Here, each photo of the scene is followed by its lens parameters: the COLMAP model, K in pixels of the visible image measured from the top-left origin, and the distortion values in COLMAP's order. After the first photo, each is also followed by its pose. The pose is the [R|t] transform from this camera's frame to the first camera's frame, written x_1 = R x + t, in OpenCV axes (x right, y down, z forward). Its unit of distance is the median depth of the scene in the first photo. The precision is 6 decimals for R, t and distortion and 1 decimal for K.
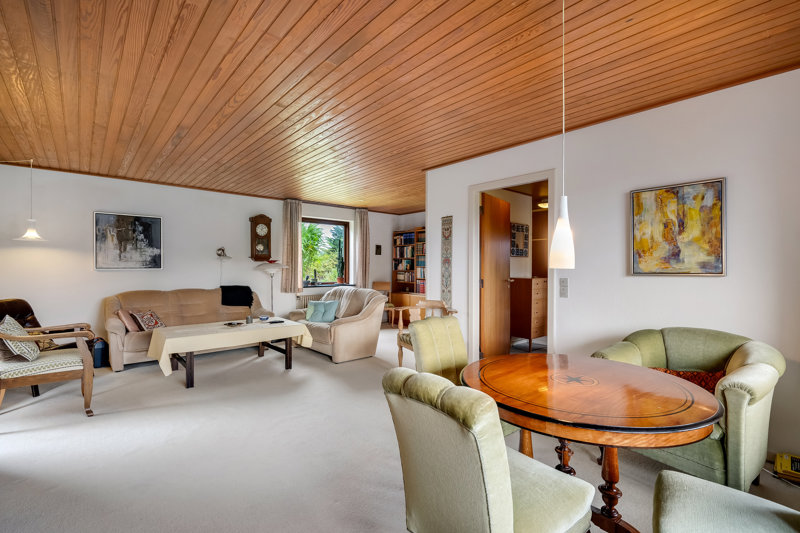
lens RADIAL K [[367.5, 0, 402.4], [0, 367.5, 268.1], [0, 0, 1]] dist [0.002236, 0.000178]
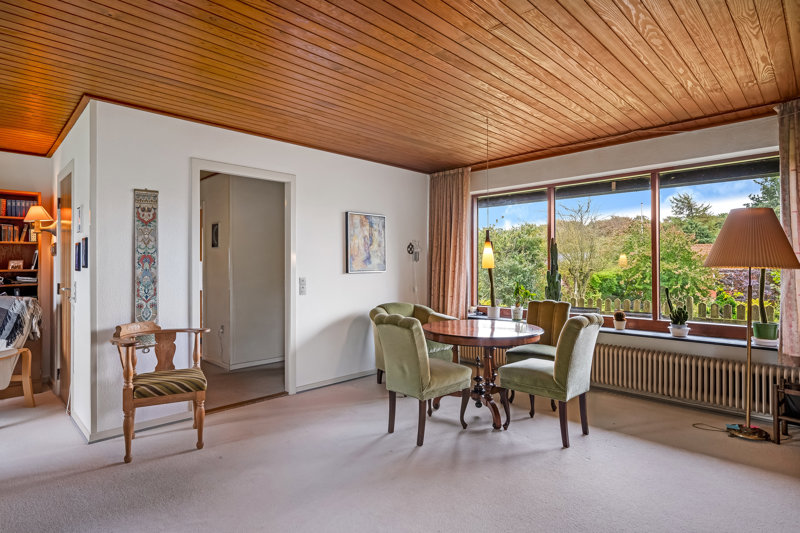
lens RADIAL K [[428.6, 0, 402.4], [0, 428.6, 264.0], [0, 0, 1]] dist [-0.001004, 0.001293]
pose [[-0.069830, 0.002011, 0.997557, -0.666820], [0.006153, 0.999980, -0.001585, -0.006559], [-0.997540, 0.006028, -0.069841, 0.610769]]
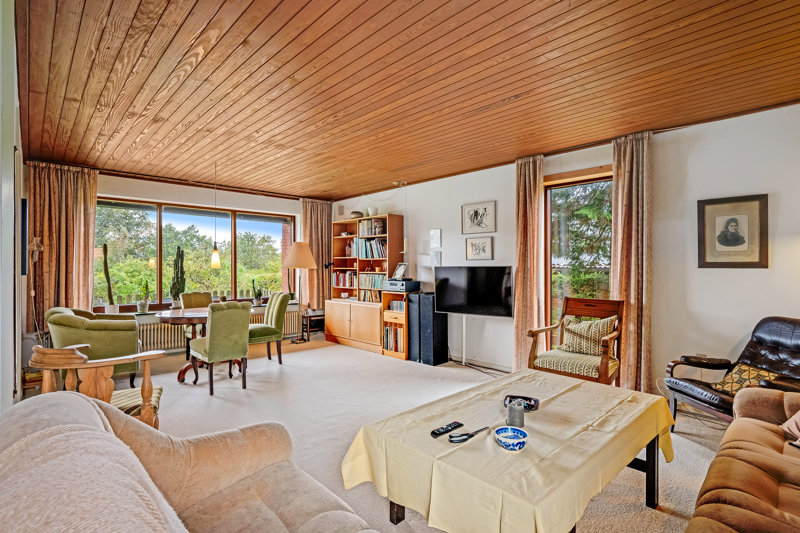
lens RADIAL K [[385.1, 0, 401.2], [0, 385.1, 269.2], [0, 0, 1]] dist [0.001729, 0.000131]
pose [[-0.999052, -0.002306, -0.043477, -0.311516], [-0.002732, 0.999949, 0.009737, -0.008627], [0.043453, 0.009846, -0.999007, 1.470335]]
